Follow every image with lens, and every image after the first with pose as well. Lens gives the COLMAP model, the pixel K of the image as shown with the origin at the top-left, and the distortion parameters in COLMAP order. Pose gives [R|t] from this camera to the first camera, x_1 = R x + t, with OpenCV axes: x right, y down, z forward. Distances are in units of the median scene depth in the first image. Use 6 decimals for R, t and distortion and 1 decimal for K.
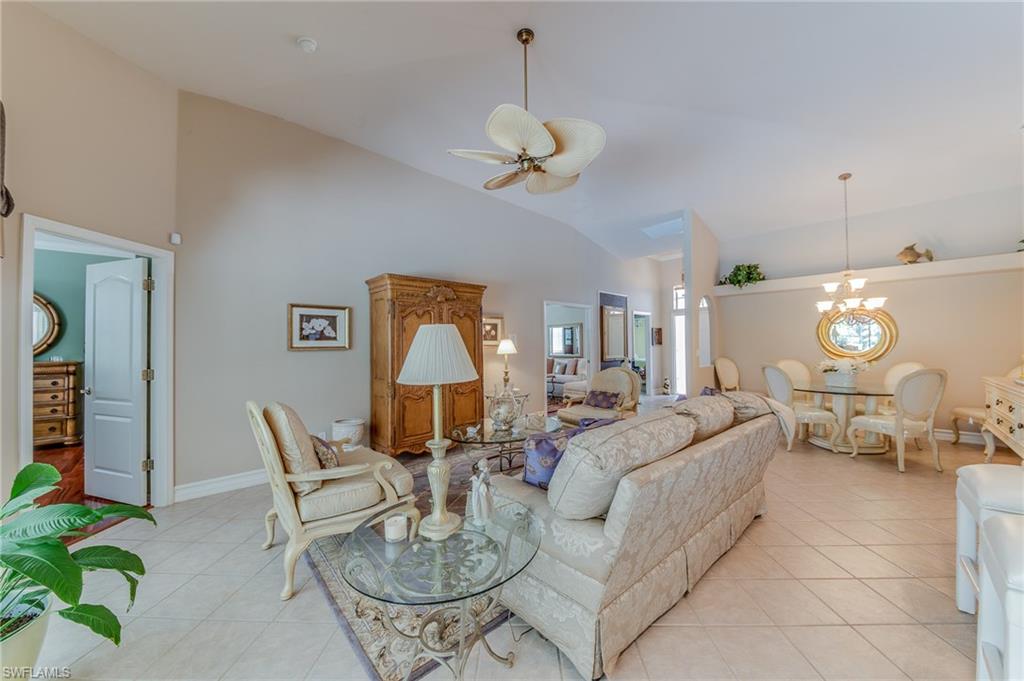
lens RADIAL K [[357.6, 0, 515.5], [0, 357.6, 337.8], [0, 0, 1]] dist [-0.000758, -0.004446]
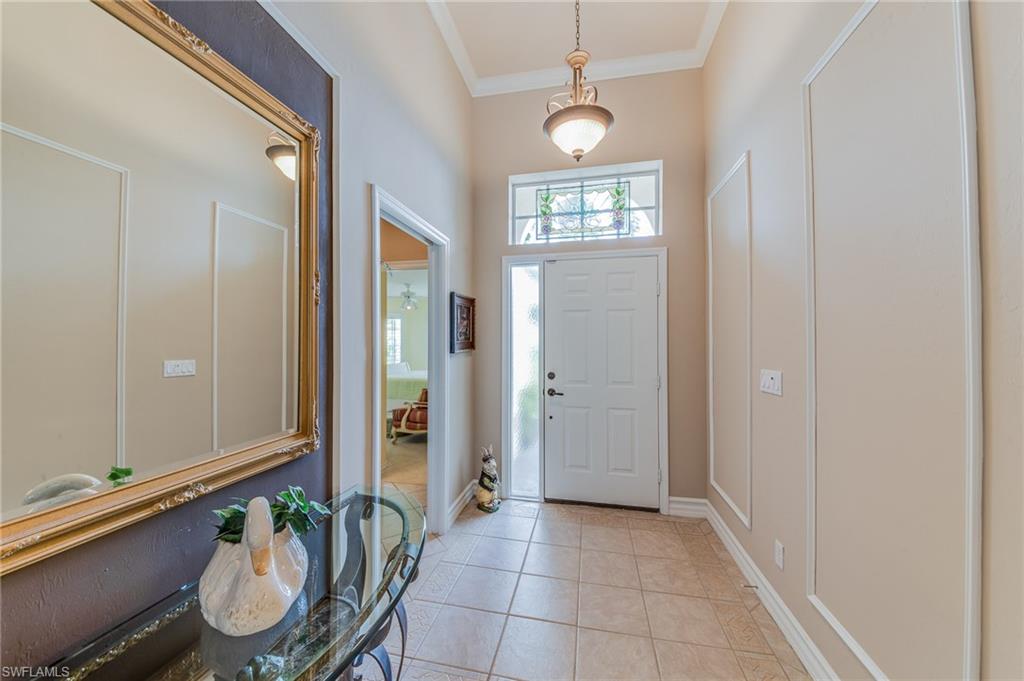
lens RADIAL K [[365.2, 0, 508.1], [0, 365.2, 339.6], [0, 0, 1]] dist [-0.001014, -0.004662]
pose [[0.839945, 0.014917, 0.542467, 0.259238], [-0.016454, 0.999863, -0.002018, 0.009868], [-0.542422, -0.007231, 0.840075, 0.716966]]
